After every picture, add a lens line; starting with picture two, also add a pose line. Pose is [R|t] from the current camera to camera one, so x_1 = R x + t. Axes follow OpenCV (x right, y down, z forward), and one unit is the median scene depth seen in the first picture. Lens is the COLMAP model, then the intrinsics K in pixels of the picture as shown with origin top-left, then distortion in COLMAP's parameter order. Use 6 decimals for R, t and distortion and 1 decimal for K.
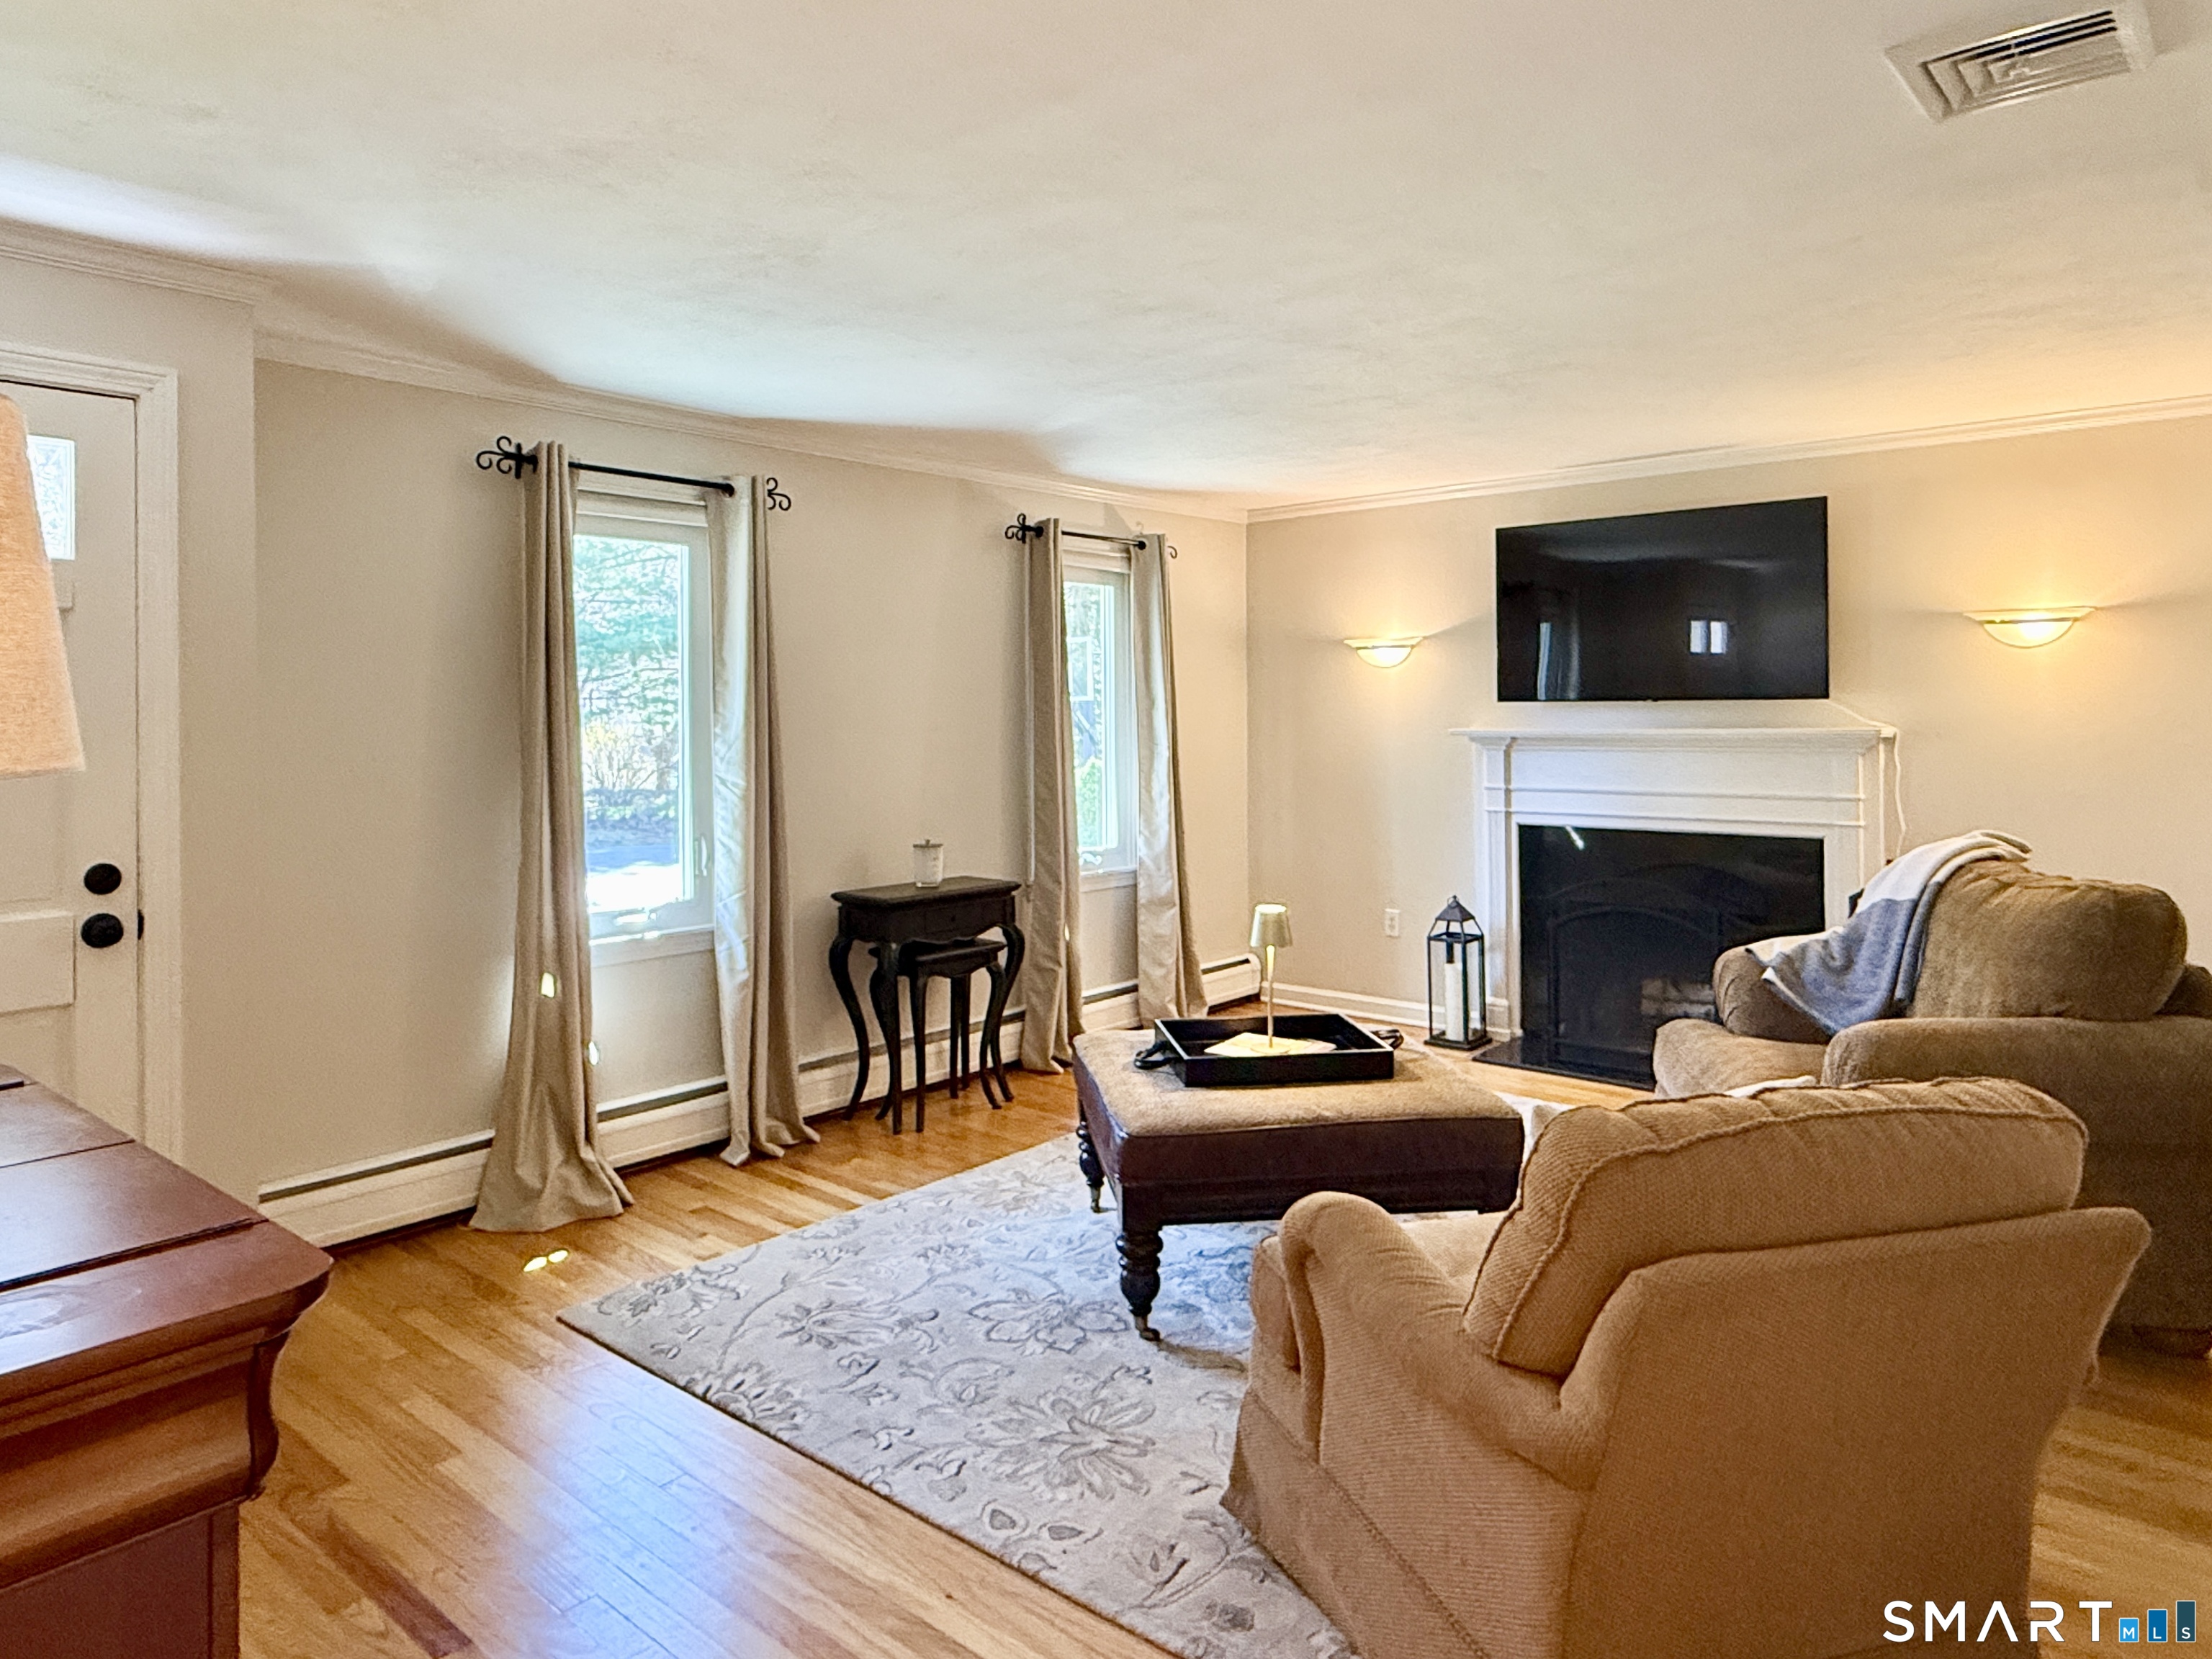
lens RADIAL K [[1372.3, 0, 1068.5], [0, 1372.3, 712.9], [0, 0, 1]] dist [0.001823, -0.002803]
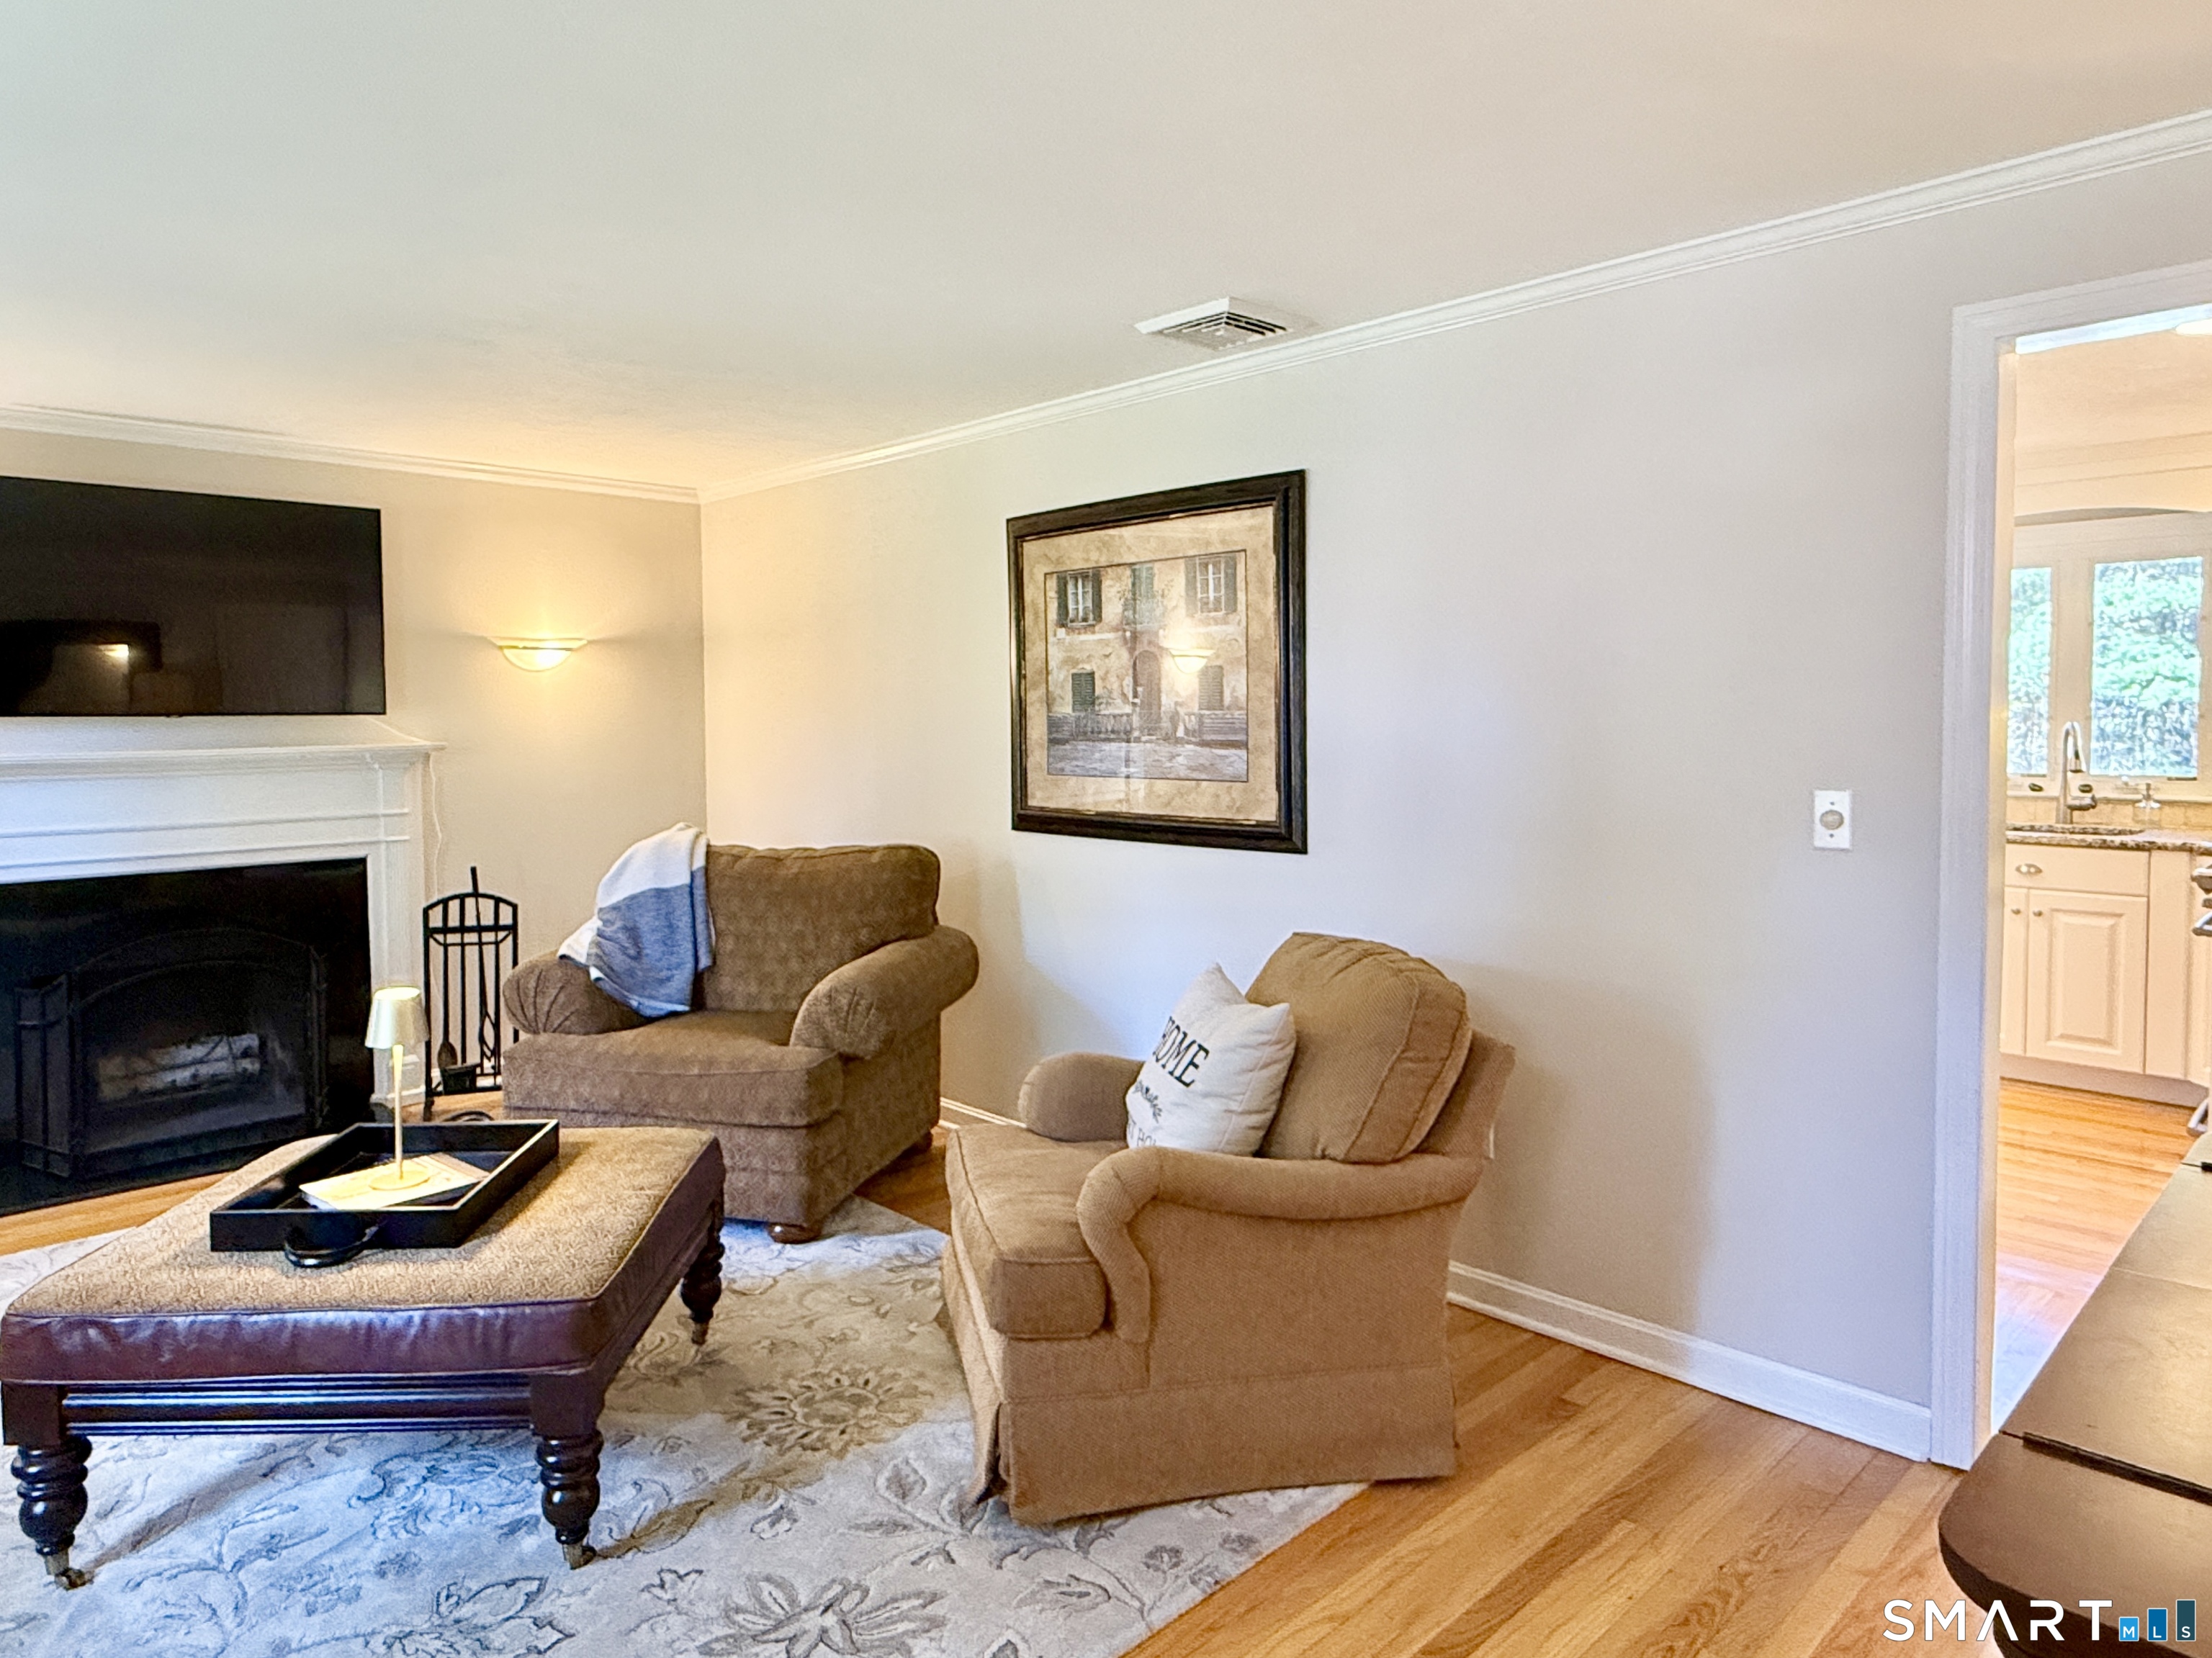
lens RADIAL K [[1372.2, 0, 1111.2], [0, 1372.2, 759.8], [0, 0, 1]] dist [0.001823, -0.002803]
pose [[0.092047, -0.024580, 0.995451, -0.411131], [0.008534, 0.999678, 0.023896, 0.002783], [-0.995718, 0.006295, 0.092227, 0.409057]]
